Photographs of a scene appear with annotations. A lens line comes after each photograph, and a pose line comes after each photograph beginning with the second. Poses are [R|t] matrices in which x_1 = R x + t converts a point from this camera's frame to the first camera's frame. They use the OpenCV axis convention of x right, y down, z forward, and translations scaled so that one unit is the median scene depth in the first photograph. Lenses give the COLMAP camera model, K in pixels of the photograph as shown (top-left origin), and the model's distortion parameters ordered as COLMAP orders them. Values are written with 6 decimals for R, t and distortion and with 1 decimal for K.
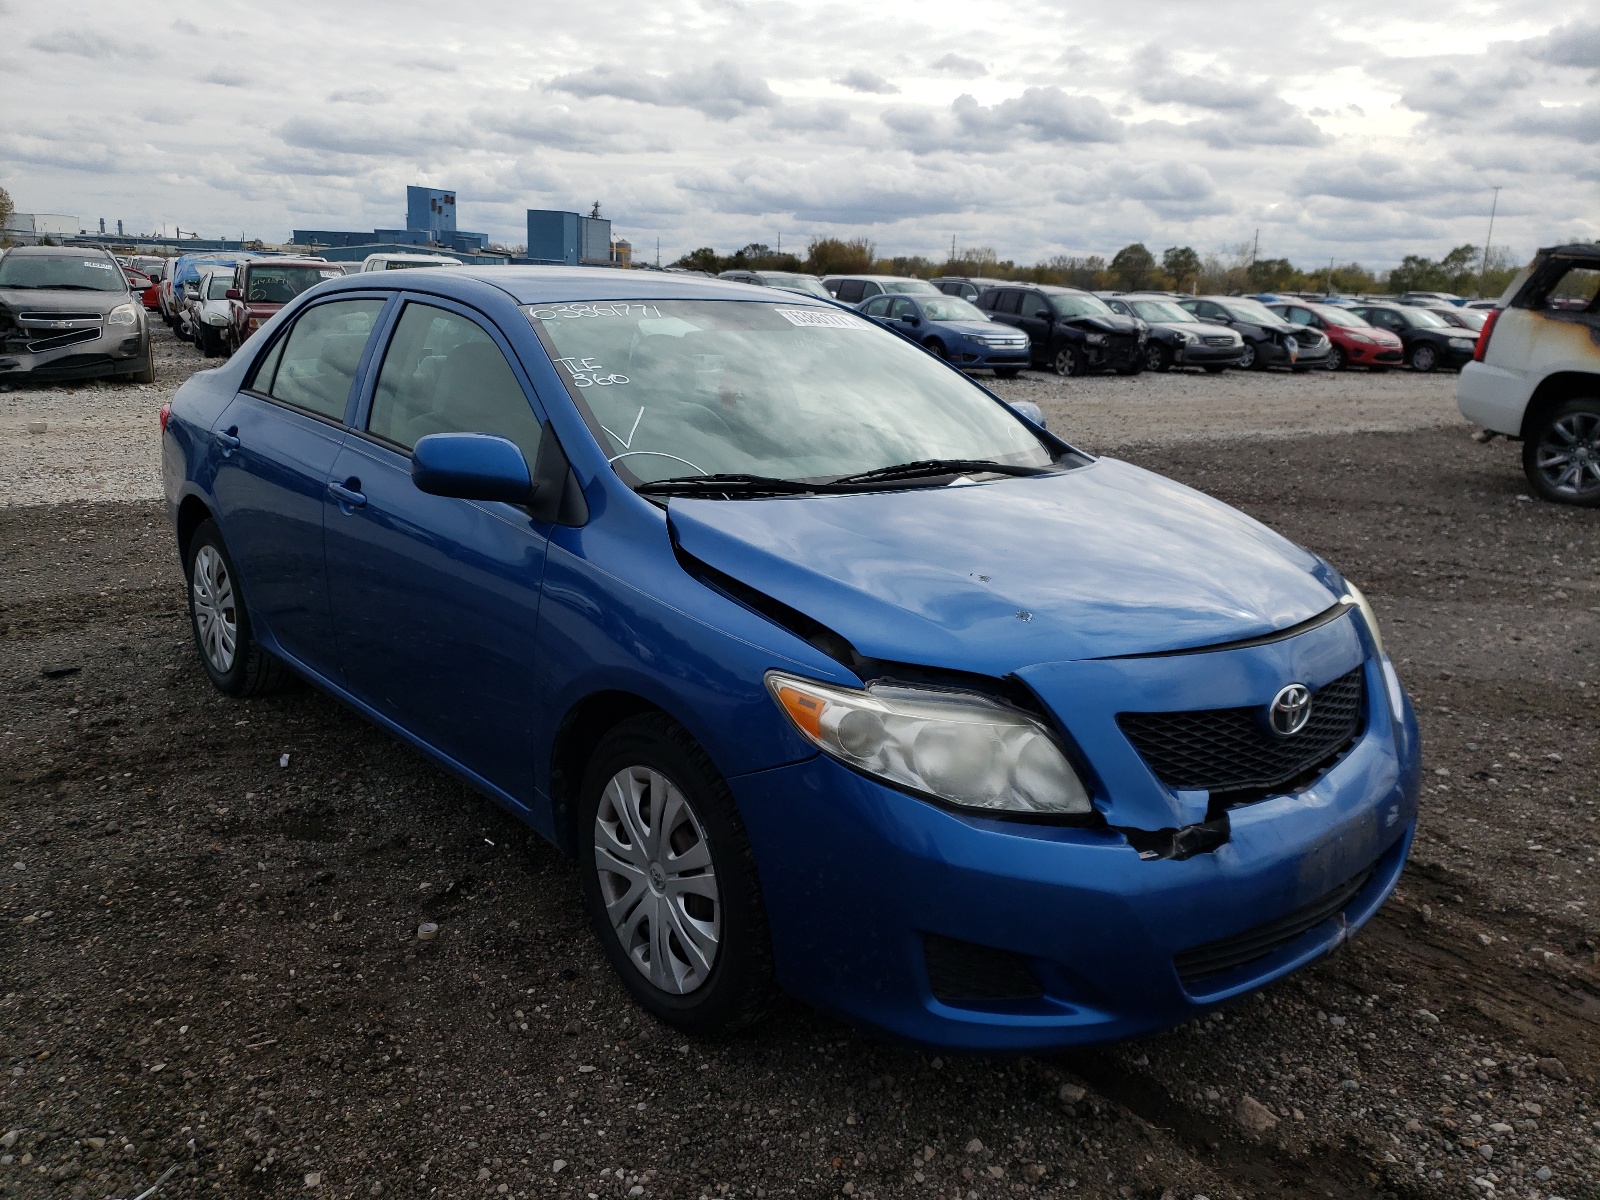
lens RADIAL K [[1467.0, 0, 800.0], [0, 1467.0, 600.0], [0, 0, 1]] dist [-0.001231, -0.002902]
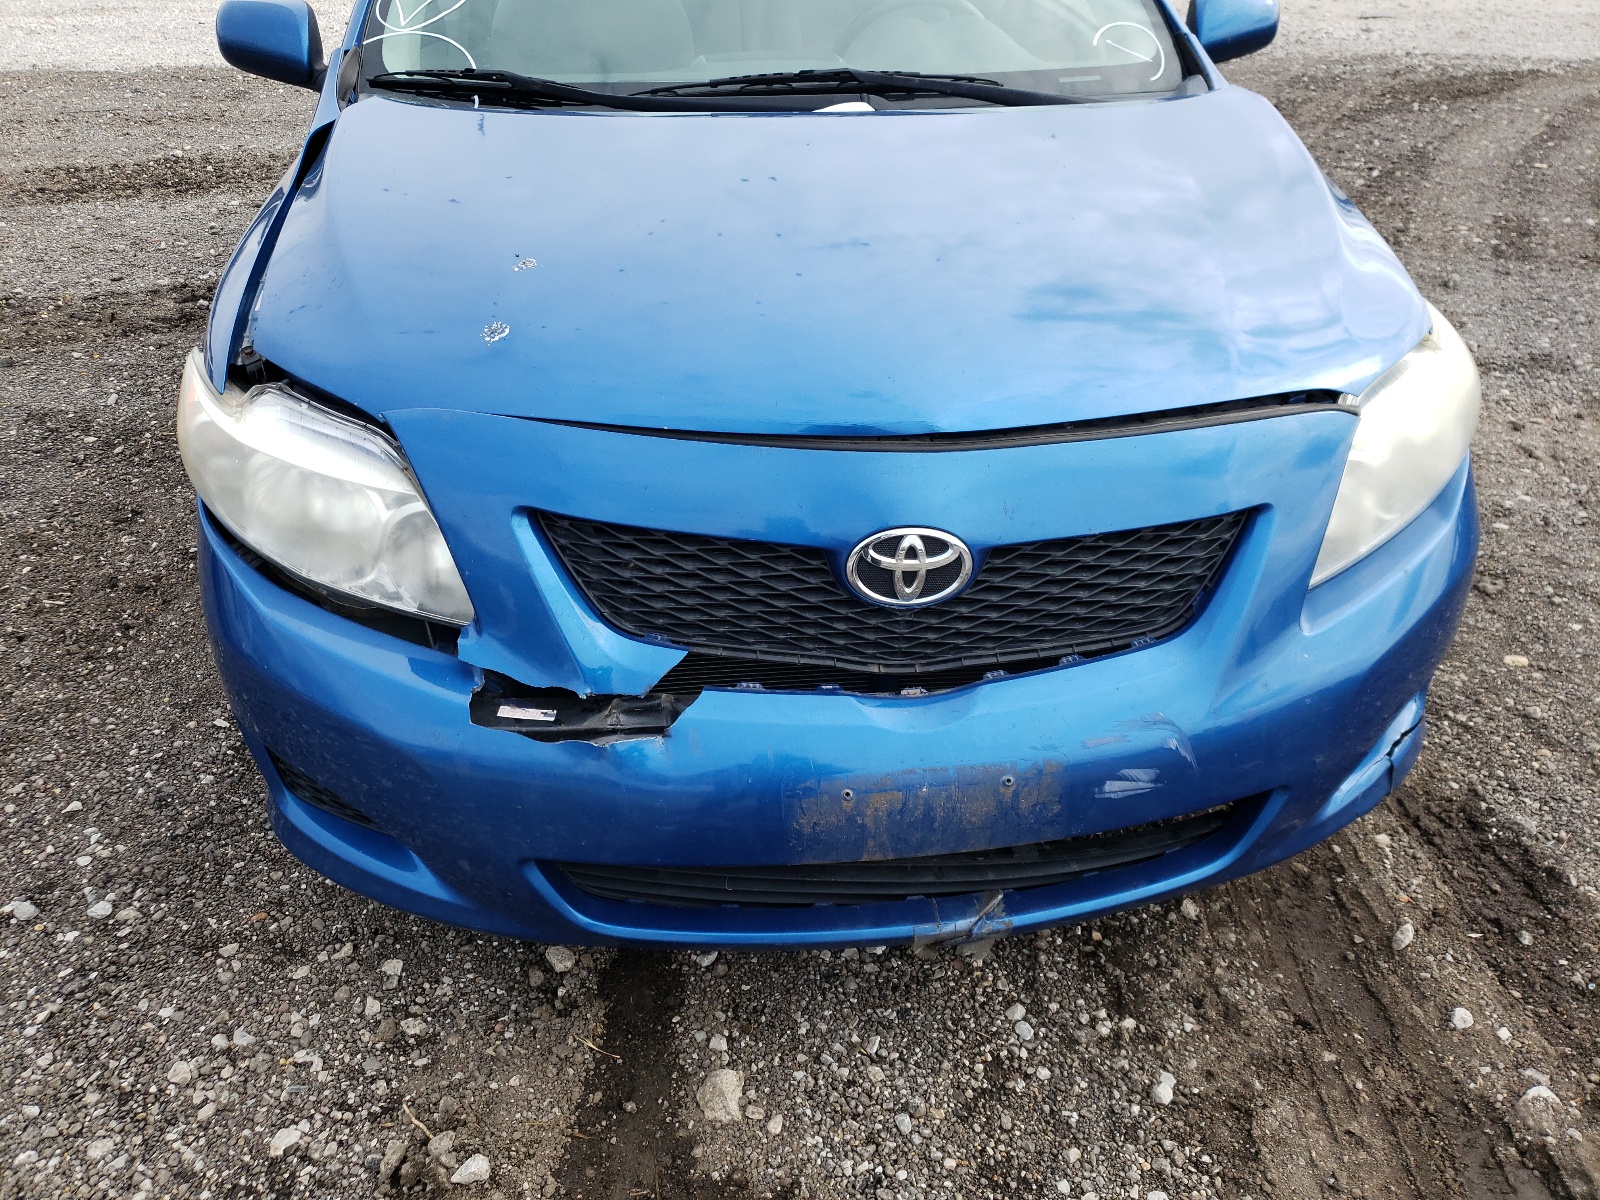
lens RADIAL K [[1467.0, 0, 800.0], [0, 1467.0, 600.0], [0, 0, 1]] dist [-0.001231, -0.002902]
pose [[0.768689, 0.283323, -0.573450, 0.671605], [-0.096763, 0.937736, 0.333598, -0.111963], [0.632261, -0.200944, 0.748243, 0.540210]]
